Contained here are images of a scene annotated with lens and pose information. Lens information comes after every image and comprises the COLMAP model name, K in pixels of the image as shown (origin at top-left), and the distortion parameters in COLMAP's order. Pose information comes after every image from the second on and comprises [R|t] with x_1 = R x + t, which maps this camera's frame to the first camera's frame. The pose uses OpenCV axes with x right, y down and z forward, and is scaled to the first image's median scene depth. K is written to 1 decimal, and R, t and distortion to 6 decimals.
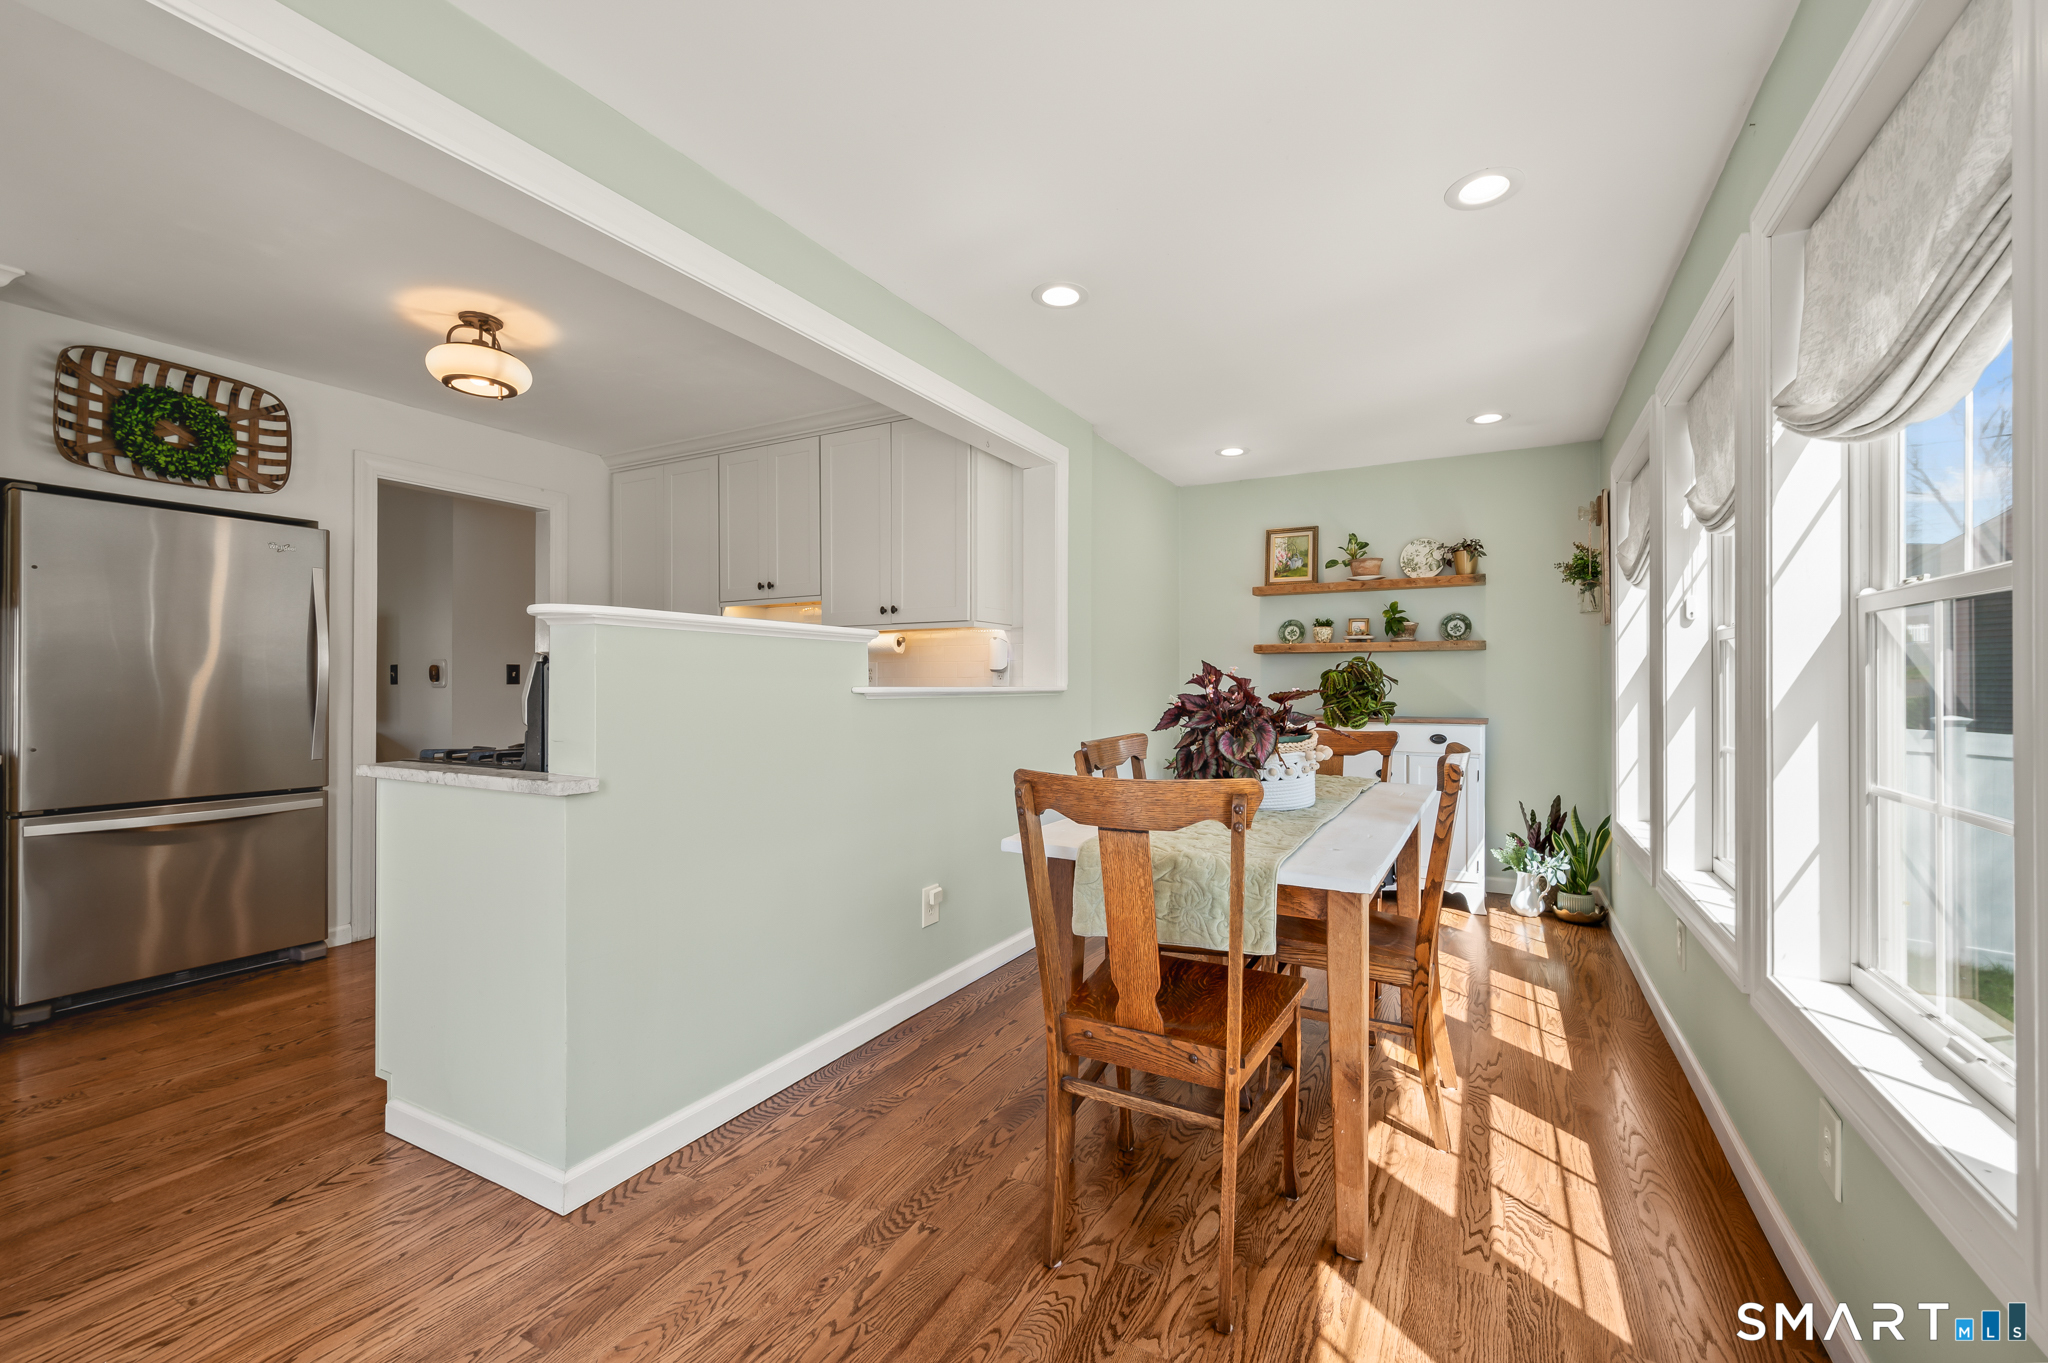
lens RADIAL K [[819.9, 0, 1061.3], [0, 819.9, 675.7], [0, 0, 1]] dist [0.011921, -0.000135]
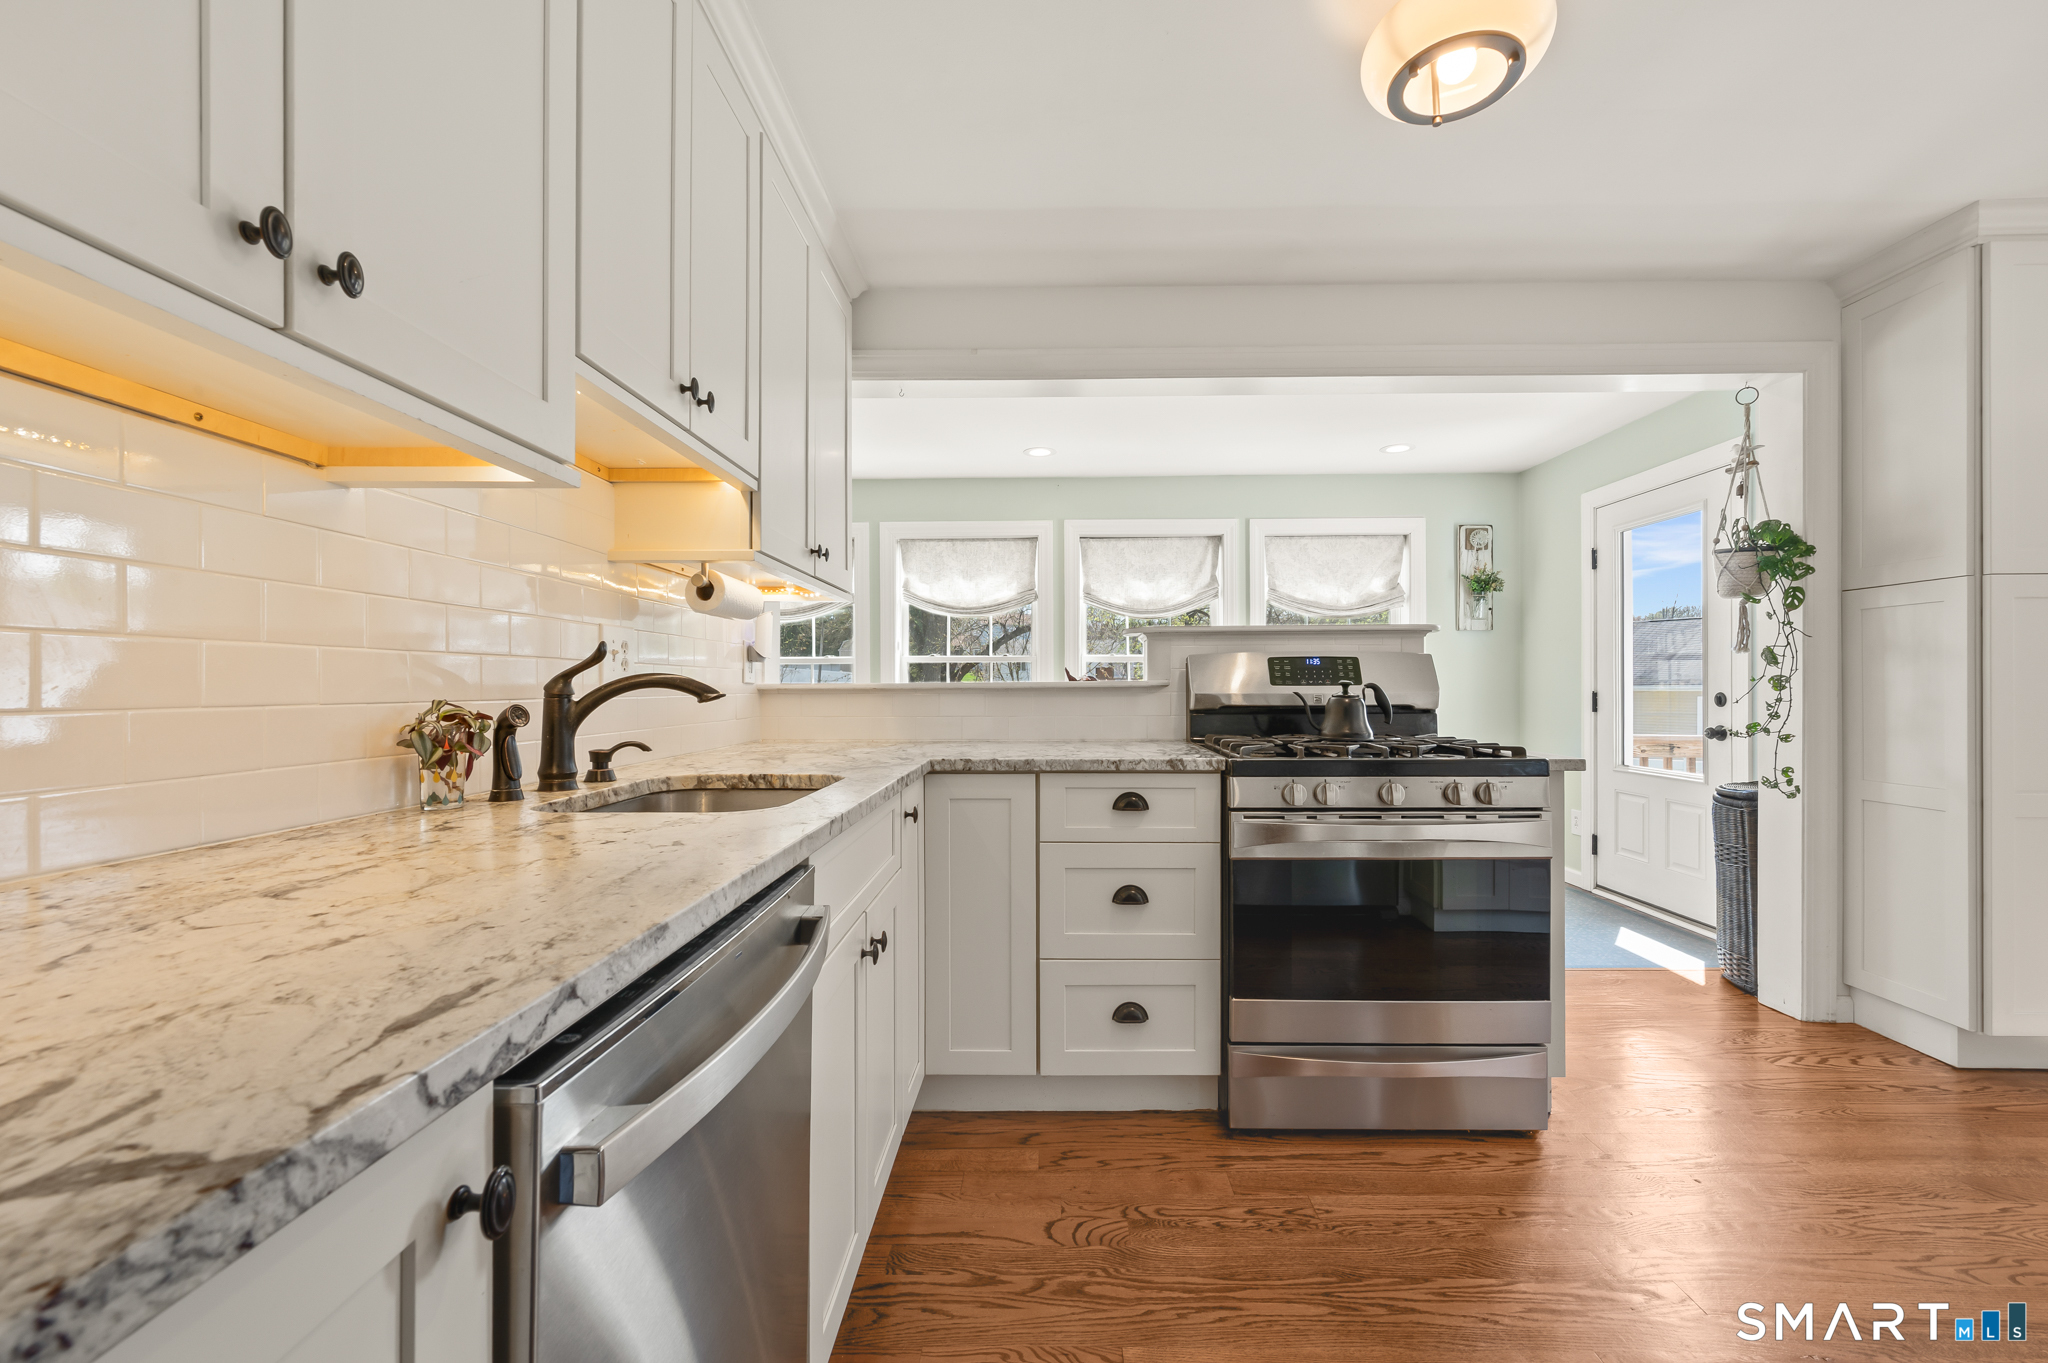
lens RADIAL K [[838.7, 0, 1002.8], [0, 838.7, 687.3], [0, 0, 1]] dist [0.000352, 0.000058]
pose [[-0.435387, -0.000276, 0.900244, -1.047271], [-0.004869, 0.999986, -0.002048, 0.022052], [-0.900230, -0.005275, -0.435382, 1.507989]]
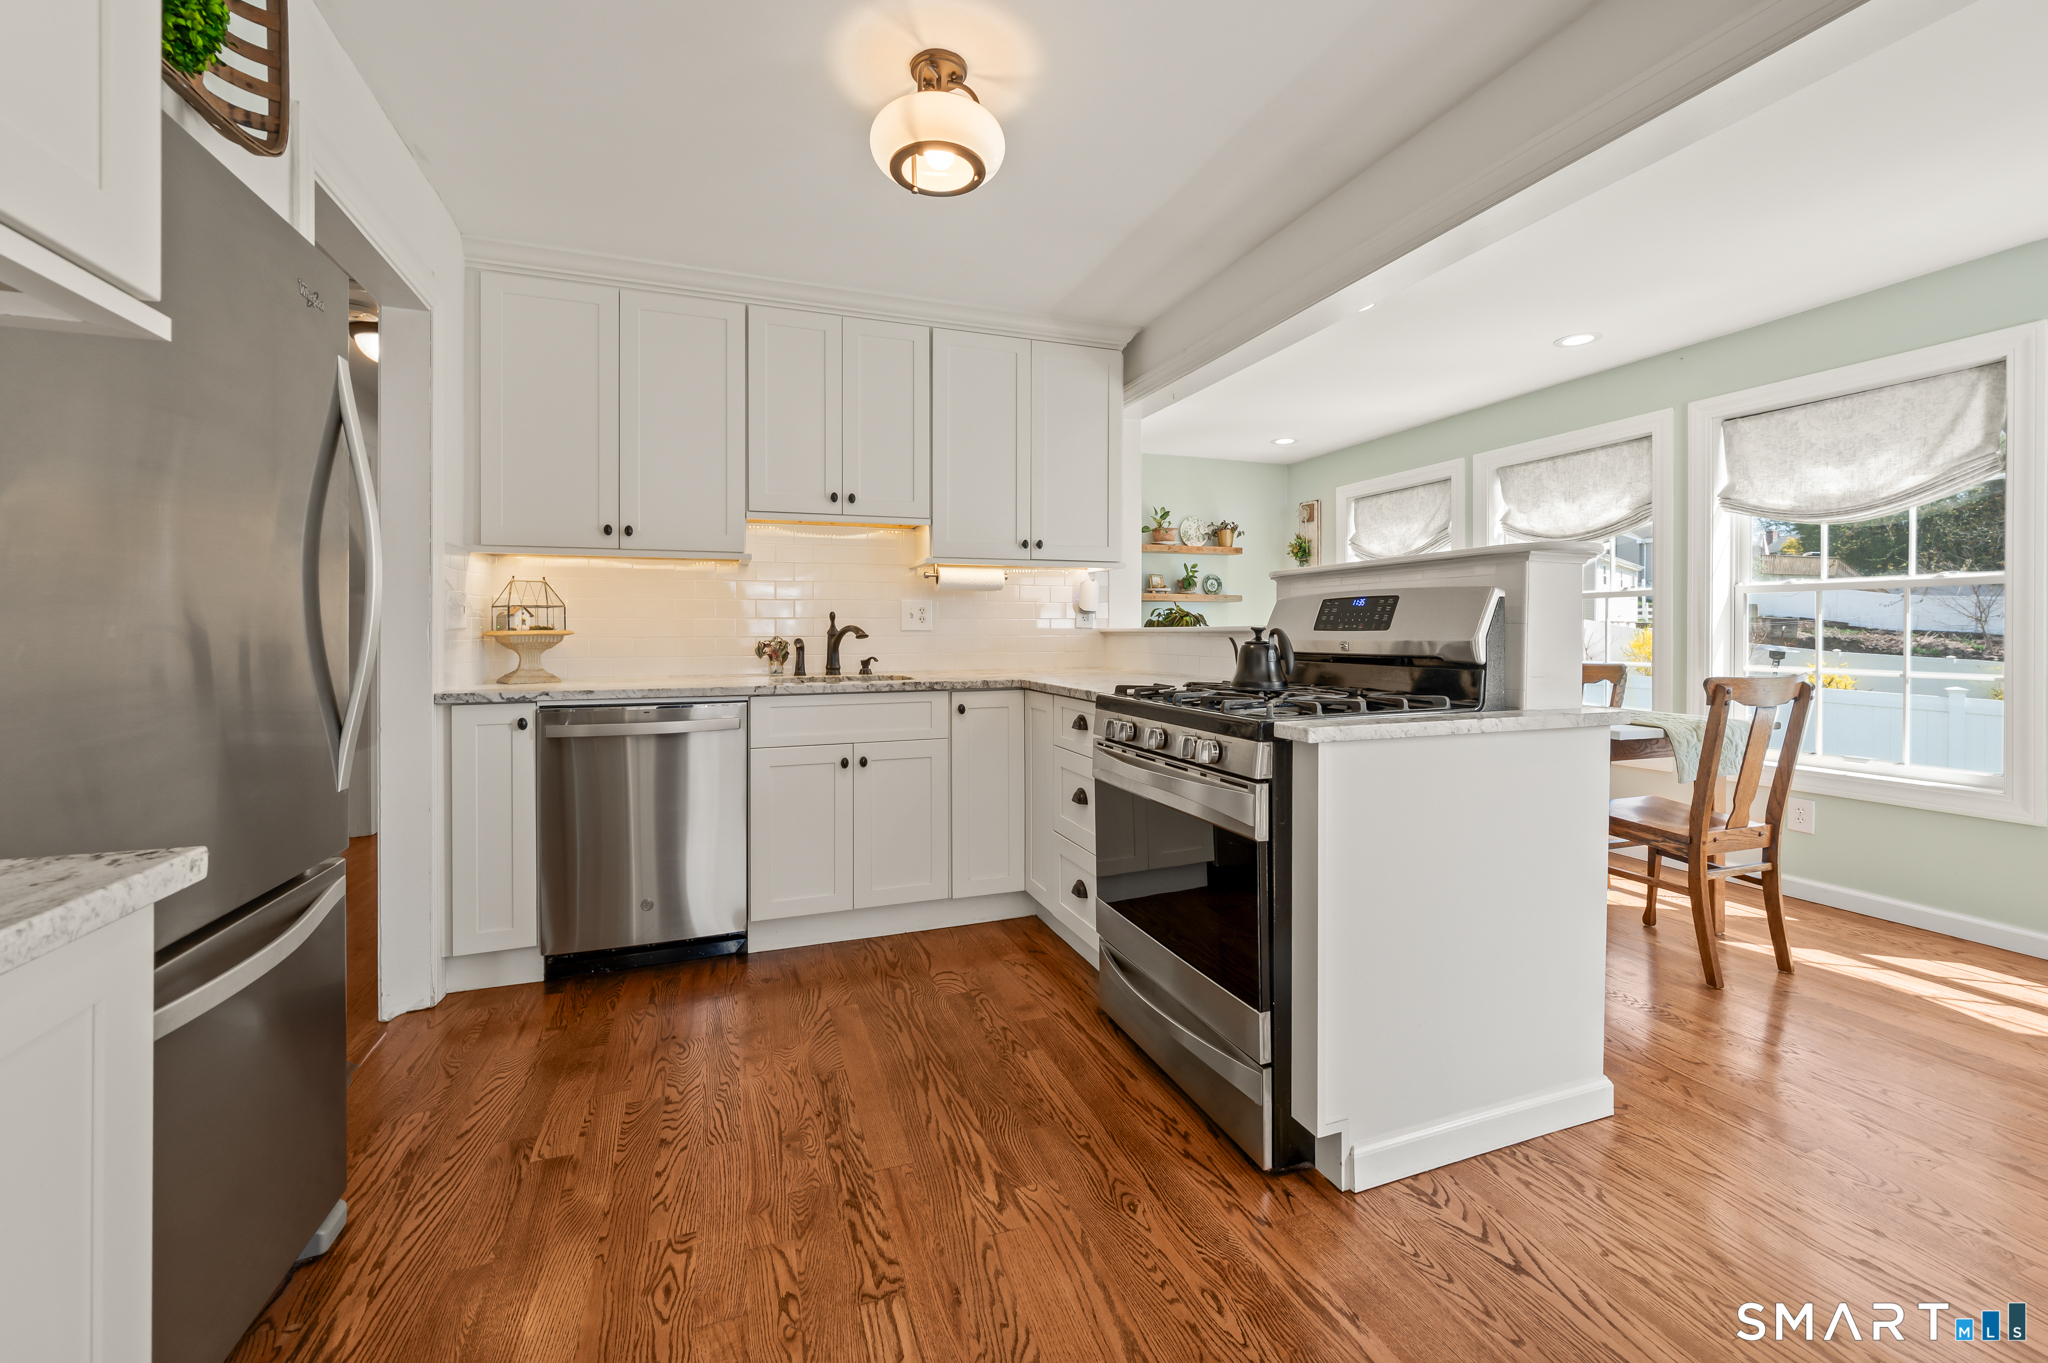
lens RADIAL K [[809.9, 0, 1024.7], [0, 809.9, 627.4], [0, 0, 1]] dist [-0.000828, 0.000061]
pose [[0.676920, -0.000827, 0.736056, -1.139598], [-0.002669, 0.999990, 0.003578, 0.011639], [-0.736052, -0.004387, 0.676911, 0.516182]]
